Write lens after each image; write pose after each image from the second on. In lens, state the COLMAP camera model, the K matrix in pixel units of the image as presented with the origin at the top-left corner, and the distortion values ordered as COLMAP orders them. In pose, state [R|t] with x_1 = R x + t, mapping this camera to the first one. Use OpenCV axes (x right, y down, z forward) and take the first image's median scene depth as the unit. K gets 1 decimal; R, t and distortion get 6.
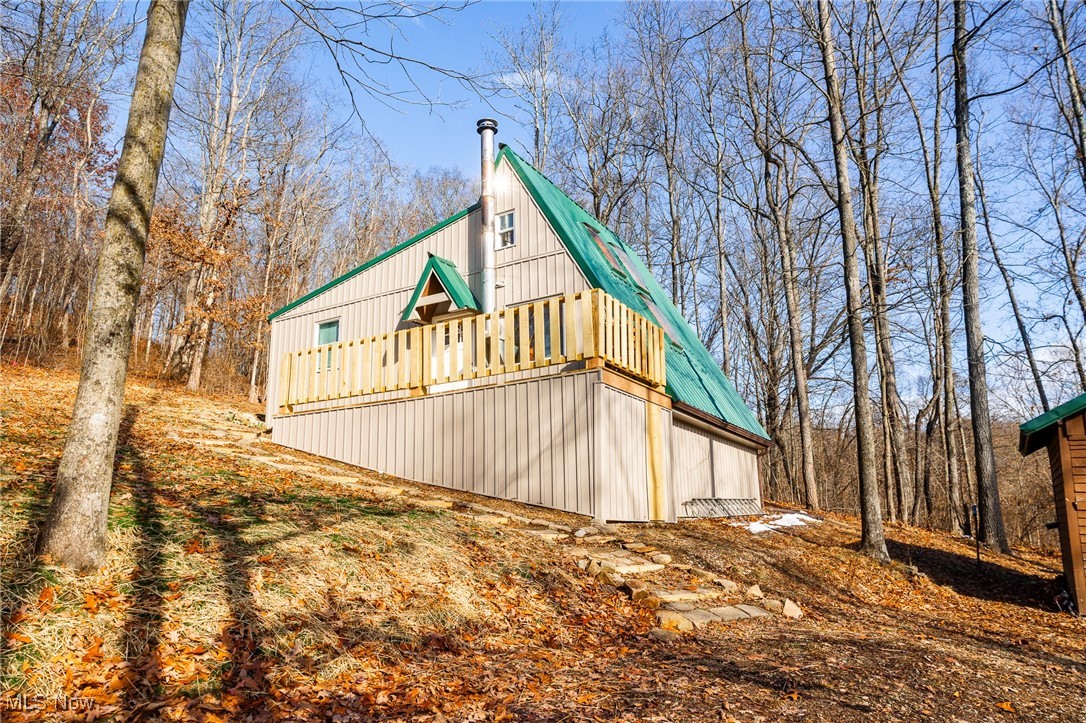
lens RADIAL K [[722.3, 0, 539.7], [0, 722.3, 359.1], [0, 0, 1]] dist [-0.010130, 0.002395]
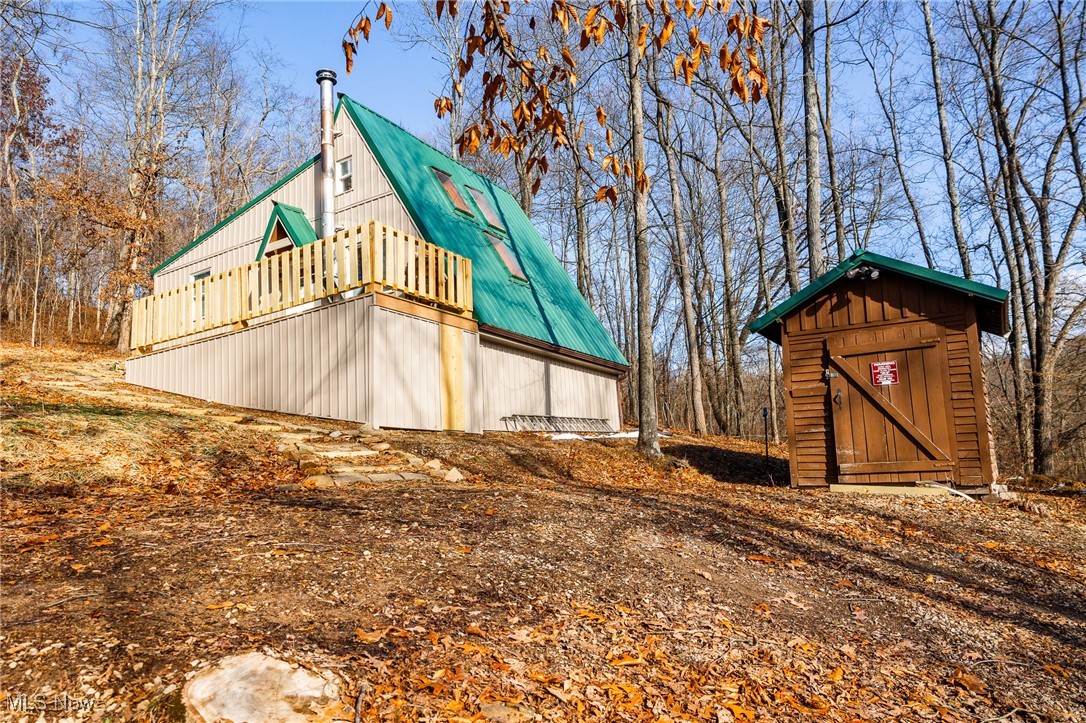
lens RADIAL K [[722.3, 0, 545.7], [0, 722.3, 362.1], [0, 0, 1]] dist [-0.010130, 0.002395]
pose [[0.998843, -0.047512, 0.007453, 0.227621], [0.046986, 0.997117, 0.059580, 0.044993], [-0.010262, -0.059161, 0.998196, -0.077580]]
